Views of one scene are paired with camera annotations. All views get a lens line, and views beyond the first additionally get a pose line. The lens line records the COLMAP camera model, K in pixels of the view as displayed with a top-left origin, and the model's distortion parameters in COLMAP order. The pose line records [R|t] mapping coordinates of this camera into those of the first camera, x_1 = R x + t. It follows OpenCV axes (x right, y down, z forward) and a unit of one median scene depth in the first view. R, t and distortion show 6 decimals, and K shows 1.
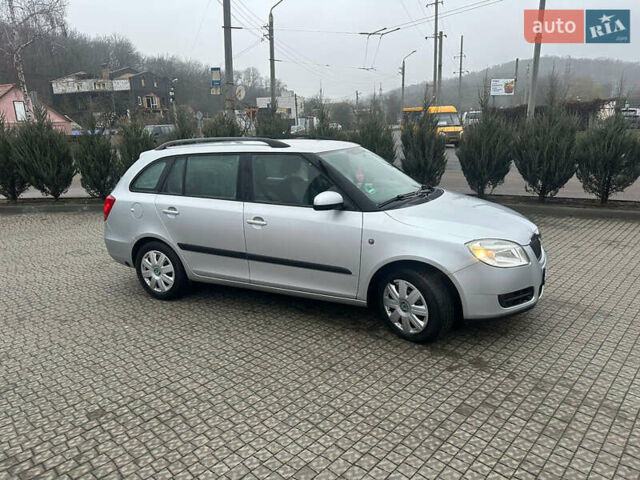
lens RADIAL K [[454.9, 0, 321.1], [0, 454.9, 236.6], [0, 0, 1]] dist [0.041781, -0.047814]
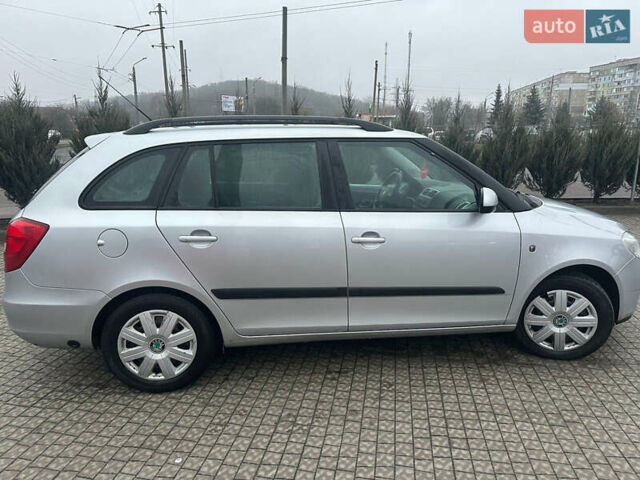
lens RADIAL K [[454.9, 0, 317.9], [0, 454.9, 238.9], [0, 0, 1]] dist [0.041781, -0.047814]
pose [[0.830070, -0.090295, 0.550301, -0.522912], [0.104672, 0.994493, 0.005291, -0.040080], [-0.547748, 0.053209, 0.834950, 0.428914]]
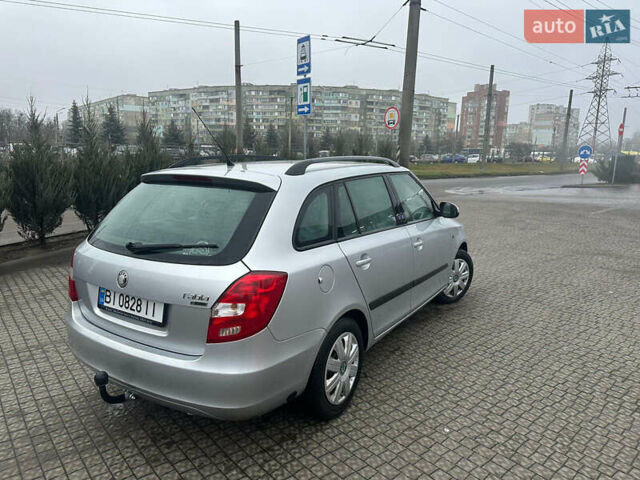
lens RADIAL K [[454.9, 0, 317.0], [0, 454.9, 231.9], [0, 0, 1]] dist [0.041781, -0.047814]
pose [[0.118351, -0.131614, 0.984211, -0.999441], [0.222316, 0.969528, 0.102917, -0.181968], [-0.967765, 0.206625, 0.144005, 0.960584]]
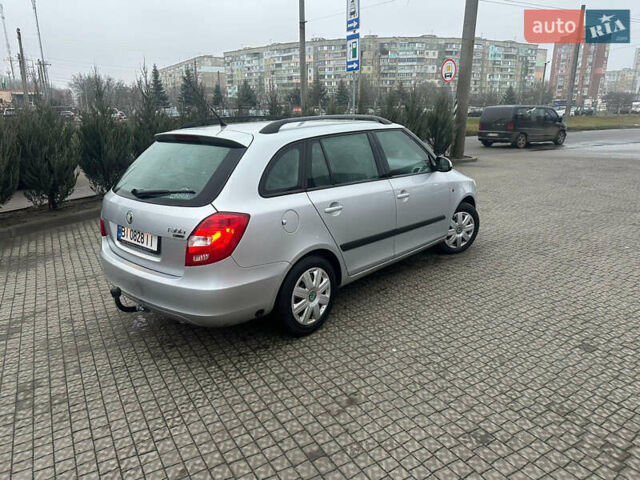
lens RADIAL K [[454.9, 0, 316.1], [0, 454.9, 234.3], [0, 0, 1]] dist [0.041781, -0.047814]
pose [[0.274345, -0.219678, 0.936203, -1.083773], [0.232255, 0.959872, 0.157172, -0.141579], [-0.933162, 0.174319, 0.314358, 0.788665]]
